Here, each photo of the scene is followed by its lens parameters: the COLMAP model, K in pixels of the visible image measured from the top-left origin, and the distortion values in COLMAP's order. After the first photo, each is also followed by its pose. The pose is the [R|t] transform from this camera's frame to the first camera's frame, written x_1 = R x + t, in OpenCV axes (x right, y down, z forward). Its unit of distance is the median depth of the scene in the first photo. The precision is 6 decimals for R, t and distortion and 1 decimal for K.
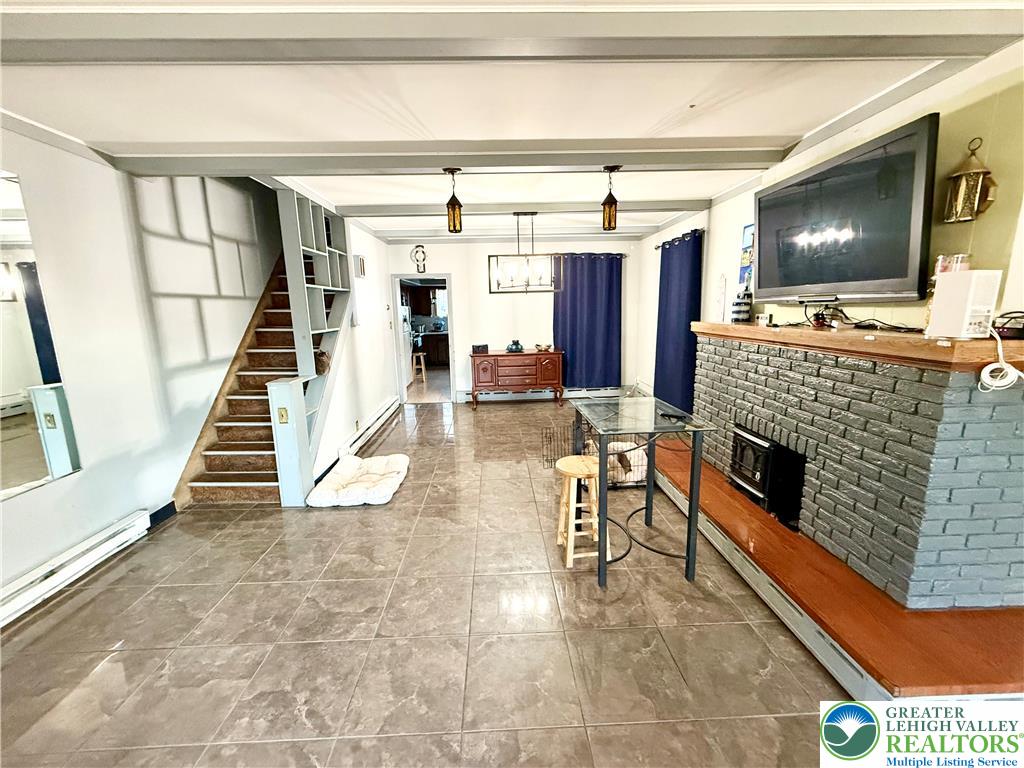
lens RADIAL K [[408.8, 0, 504.0], [0, 408.8, 380.6], [0, 0, 1]] dist [-0.002562, 0.001142]
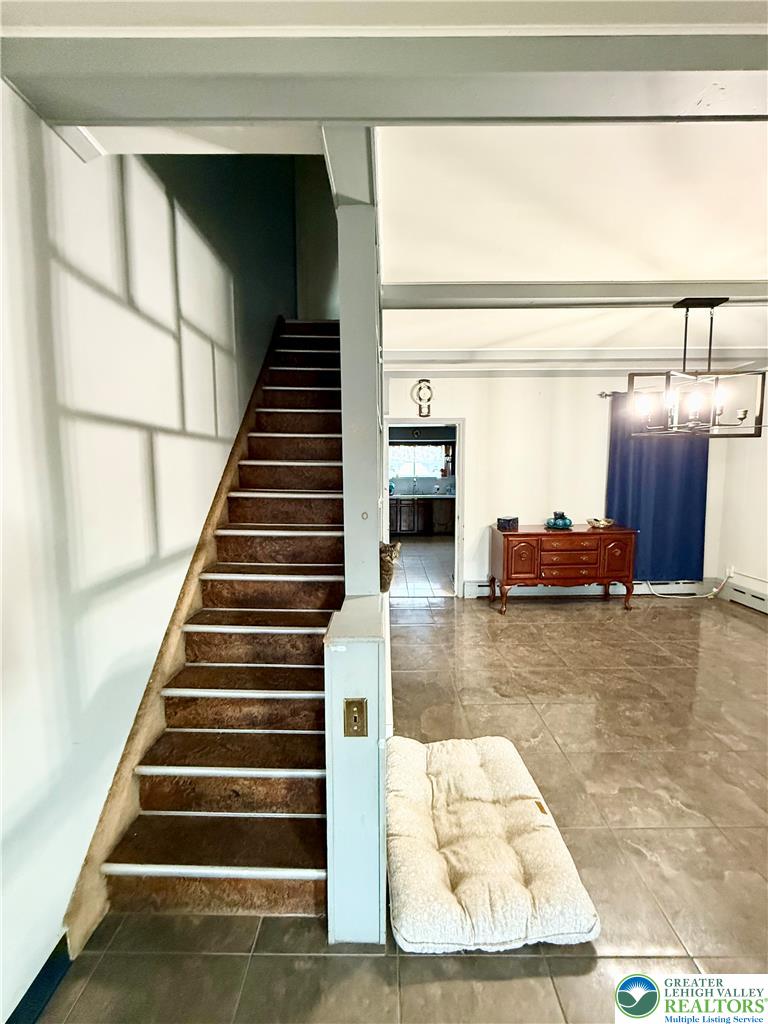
lens RADIAL K [[408.8, 0, 384.6], [0, 408.8, 504.2], [0, 0, 1]] dist [-0.002562, 0.001142]
pose [[0.999480, 0.018066, -0.026723, -0.414017], [-0.020443, 0.995591, -0.091549, -0.069468], [0.024951, 0.092047, 0.995442, 0.481740]]
